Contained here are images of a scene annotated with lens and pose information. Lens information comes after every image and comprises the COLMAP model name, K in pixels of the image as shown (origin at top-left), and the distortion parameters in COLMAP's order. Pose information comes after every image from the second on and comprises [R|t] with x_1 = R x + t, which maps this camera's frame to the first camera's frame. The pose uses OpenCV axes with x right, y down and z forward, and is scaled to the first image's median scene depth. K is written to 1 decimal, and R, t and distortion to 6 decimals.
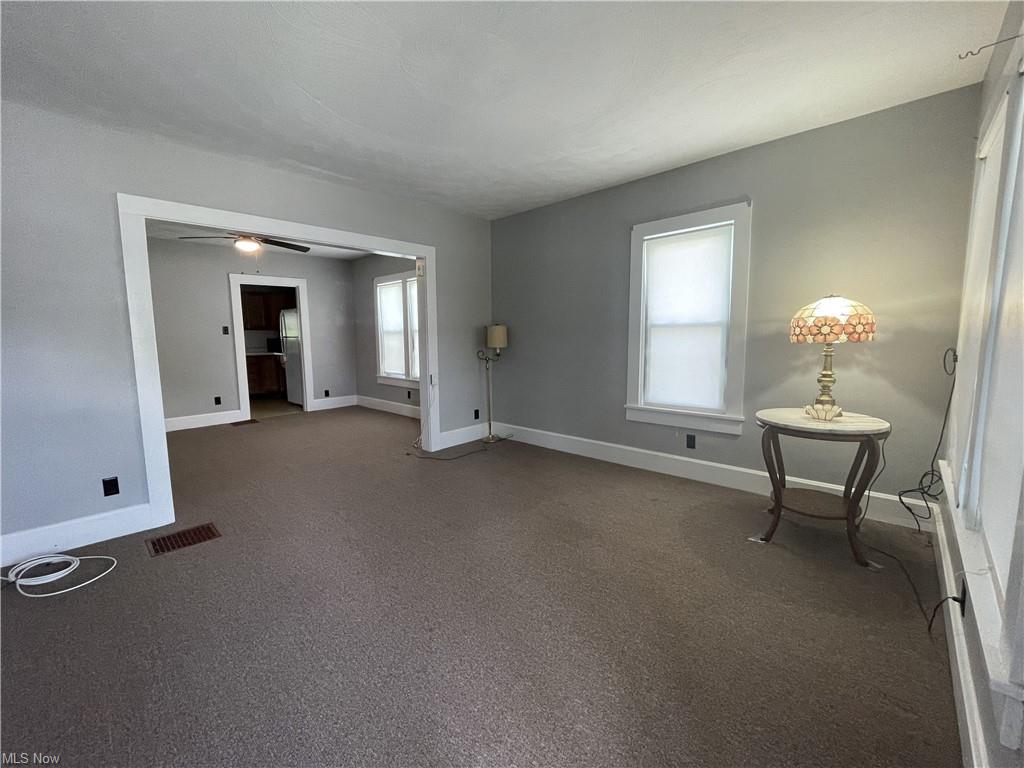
lens RADIAL K [[414.2, 0, 504.5], [0, 414.2, 383.8], [0, 0, 1]] dist [0.002184, 0.000122]
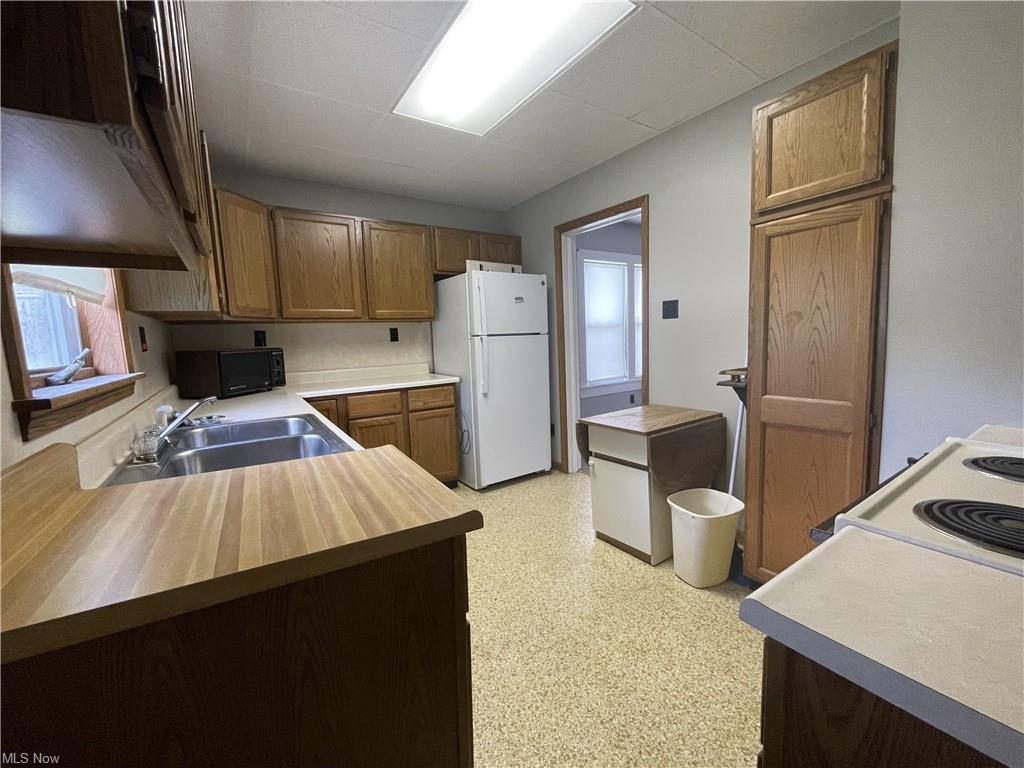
lens RADIAL K [[414.2, 0, 516.3], [0, 414.2, 380.2], [0, 0, 1]] dist [0.002184, 0.000122]
pose [[0.214130, -0.099980, 0.971675, -1.051853], [0.140721, 0.987529, 0.070600, -0.100660], [-0.966616, 0.121618, 0.225529, 0.978912]]
